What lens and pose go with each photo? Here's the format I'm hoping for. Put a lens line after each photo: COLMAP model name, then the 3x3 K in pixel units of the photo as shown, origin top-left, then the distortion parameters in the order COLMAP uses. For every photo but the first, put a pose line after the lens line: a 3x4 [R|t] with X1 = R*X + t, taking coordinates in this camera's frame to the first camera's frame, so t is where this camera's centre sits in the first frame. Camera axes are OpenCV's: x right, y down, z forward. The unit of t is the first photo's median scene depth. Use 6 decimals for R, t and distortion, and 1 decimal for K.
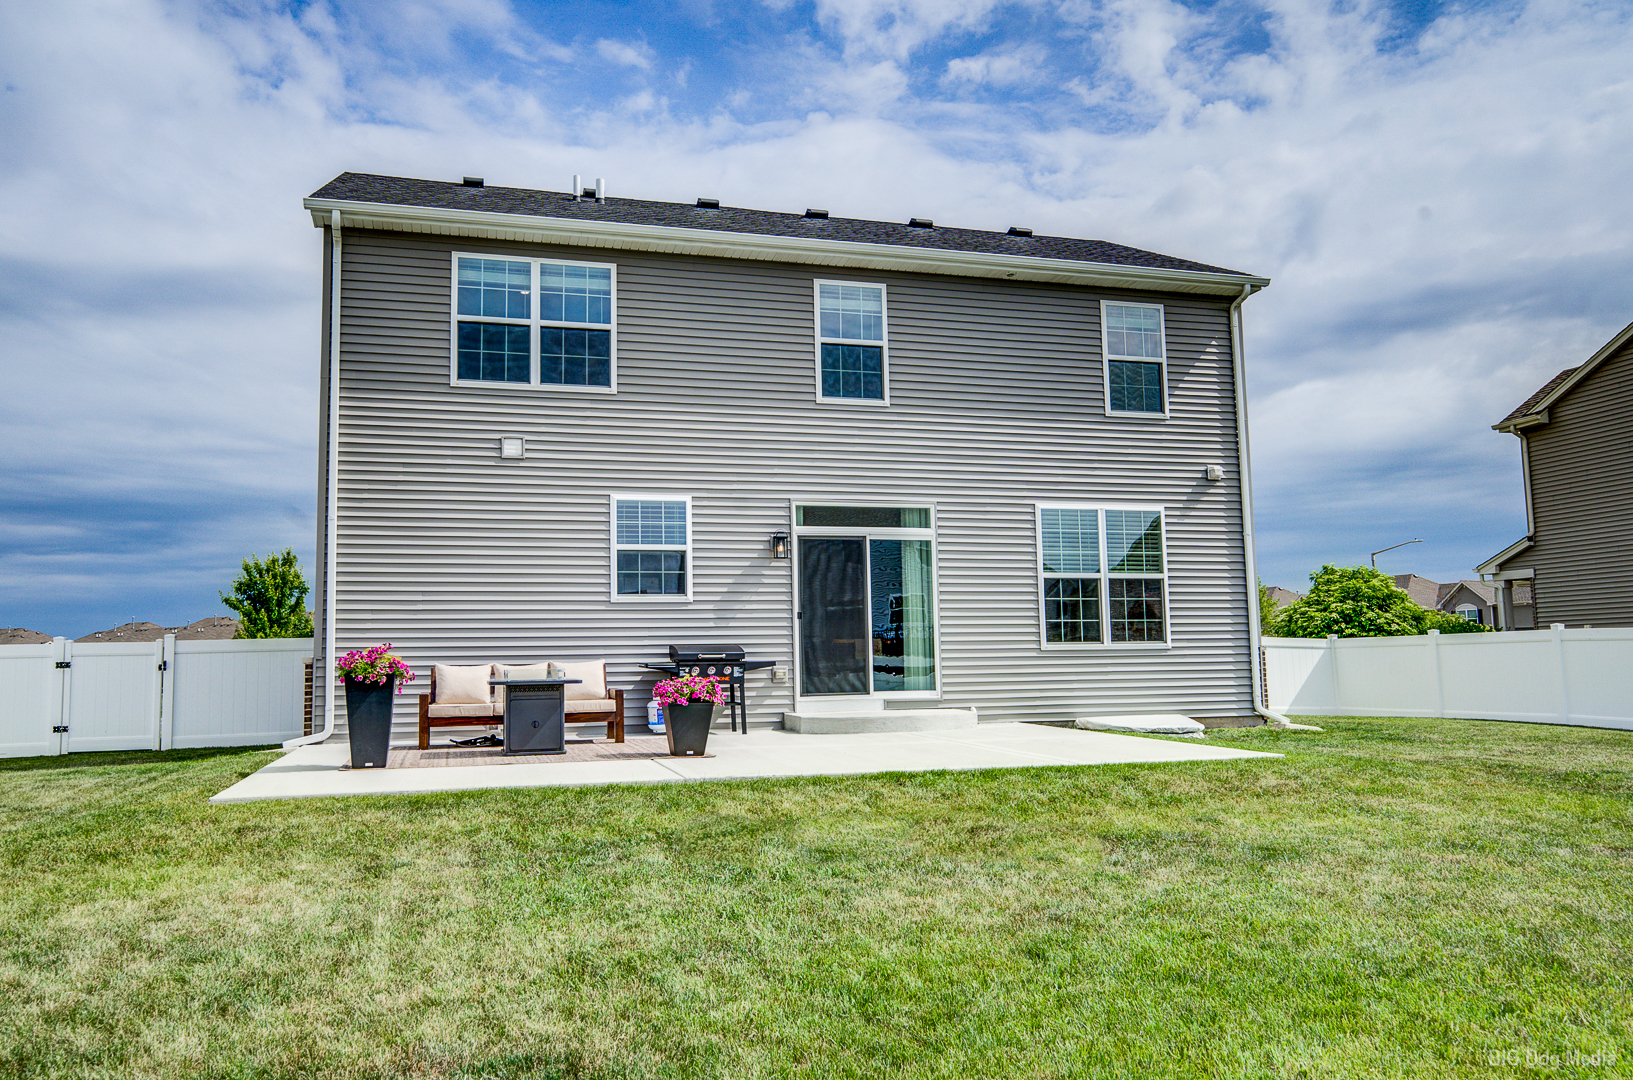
lens RADIAL K [[2977.7, 0, 817.8], [0, 2977.7, 540.1], [0, 0, 1]] dist [-0.048779, 0.000000]
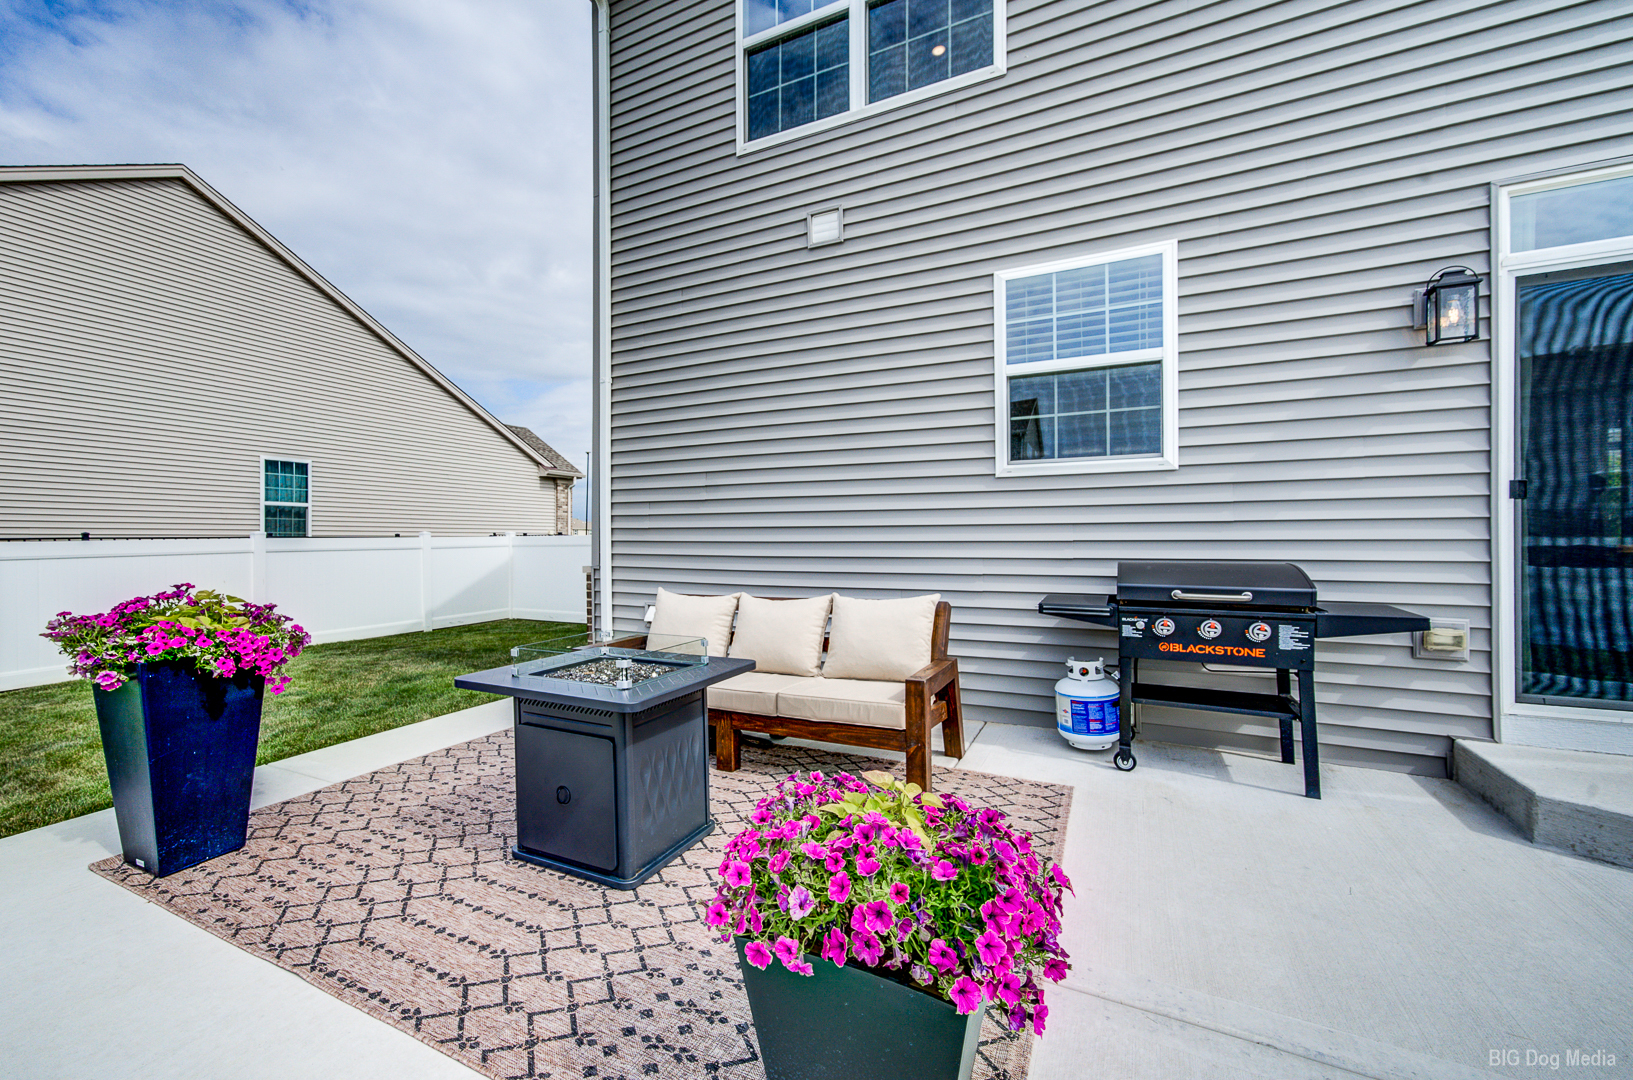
lens RADIAL K [[612.0, 0, 814.3], [0, 612.0, 540.4], [0, 0, 1]] dist [0.009127, 0.000258]
pose [[0.721552, 0.018392, -0.692116, -0.016422], [0.038020, 0.997086, 0.066134, 0.023635], [0.691315, -0.074033, 0.718751, 0.896057]]
